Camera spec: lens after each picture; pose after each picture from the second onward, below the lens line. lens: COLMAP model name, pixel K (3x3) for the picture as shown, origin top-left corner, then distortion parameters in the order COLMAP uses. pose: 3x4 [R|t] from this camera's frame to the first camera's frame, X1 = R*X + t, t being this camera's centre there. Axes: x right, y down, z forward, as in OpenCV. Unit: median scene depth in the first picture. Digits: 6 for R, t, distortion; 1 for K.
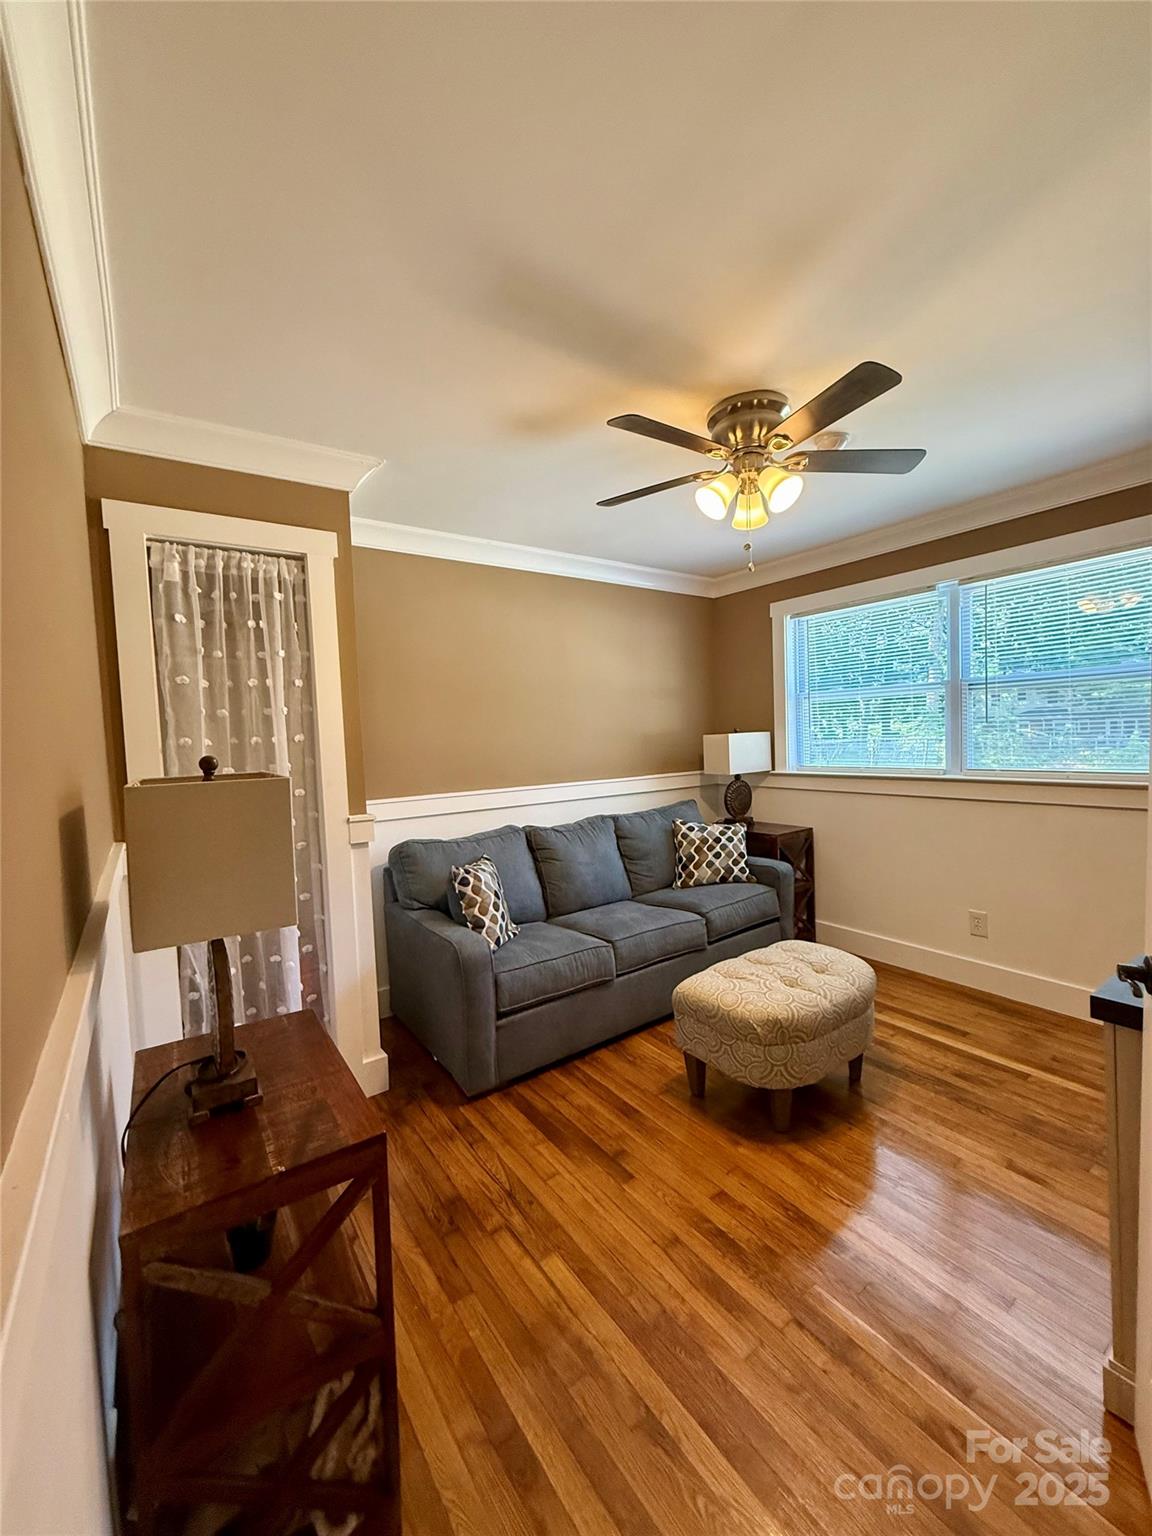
lens RADIAL K [[610.1, 0, 577.1], [0, 610.1, 760.7], [0, 0, 1]] dist [0.000798, 0.000147]
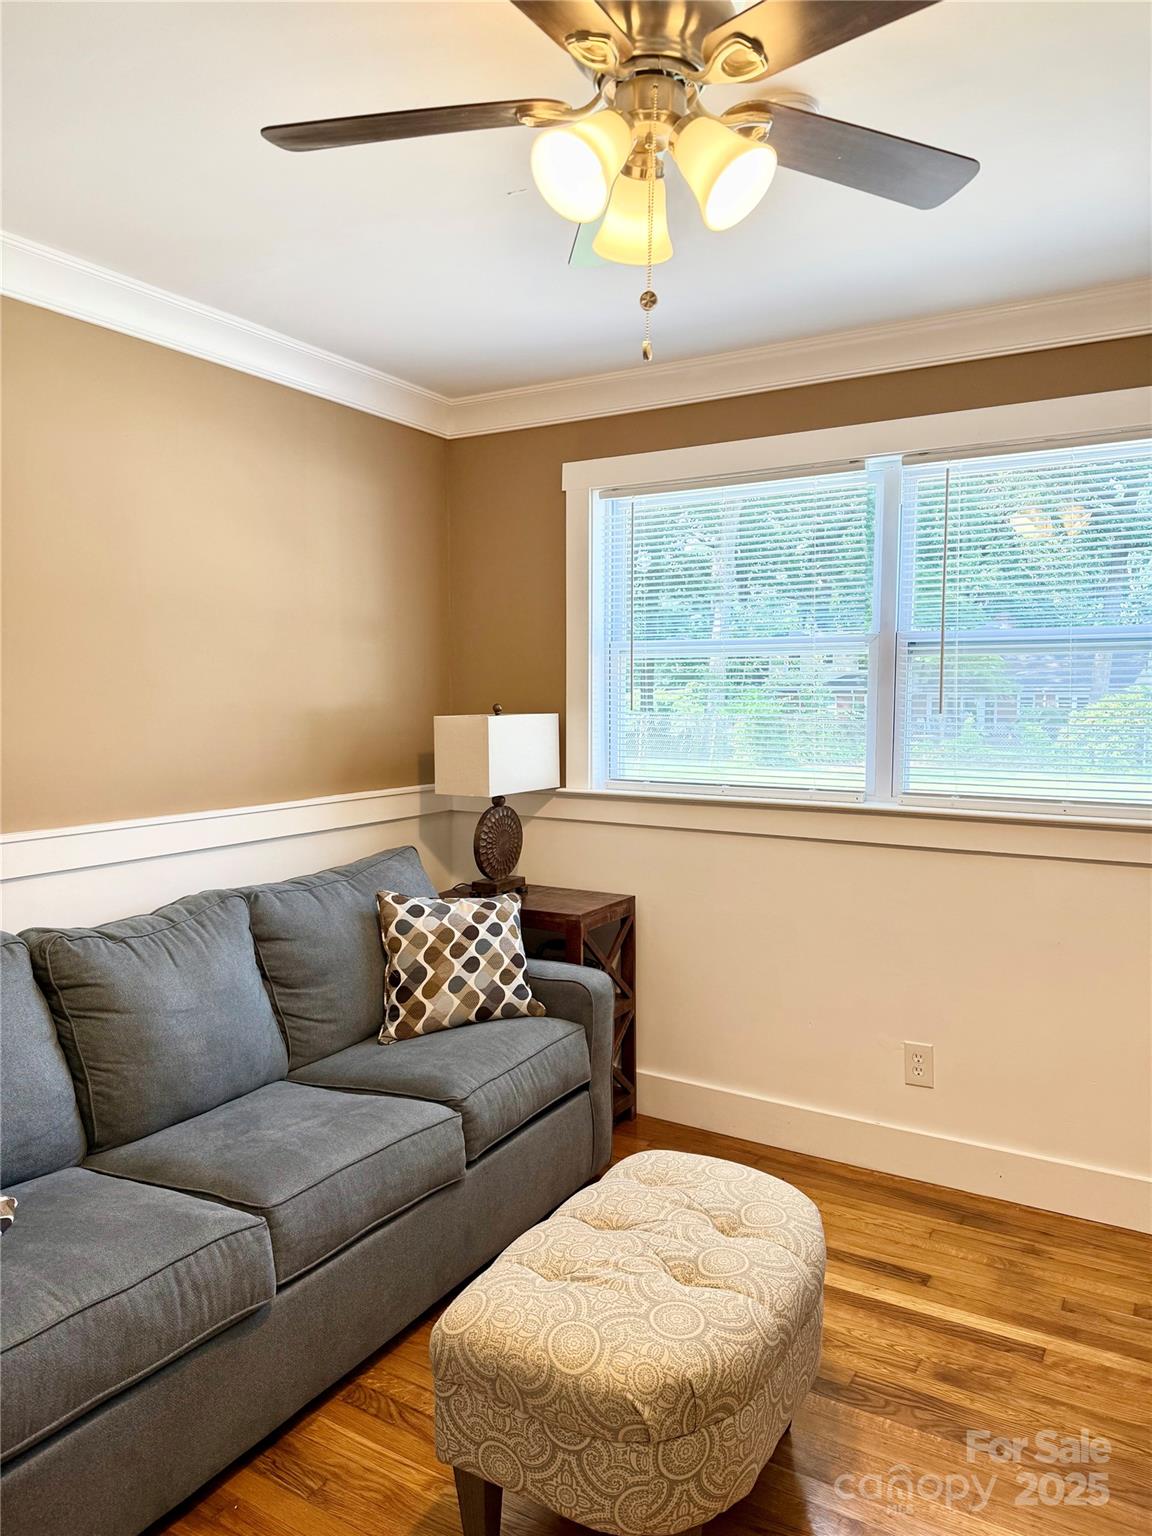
lens RADIAL K [[1067.8, 0, 577.6], [0, 1067.8, 767.1], [0, 0, 1]] dist [0.062792, -0.069577]
pose [[0.916698, 0.008445, 0.399491, -0.039462], [-0.017698, 0.999654, 0.019480, -0.023646], [-0.399188, -0.024928, 0.916530, 0.200336]]
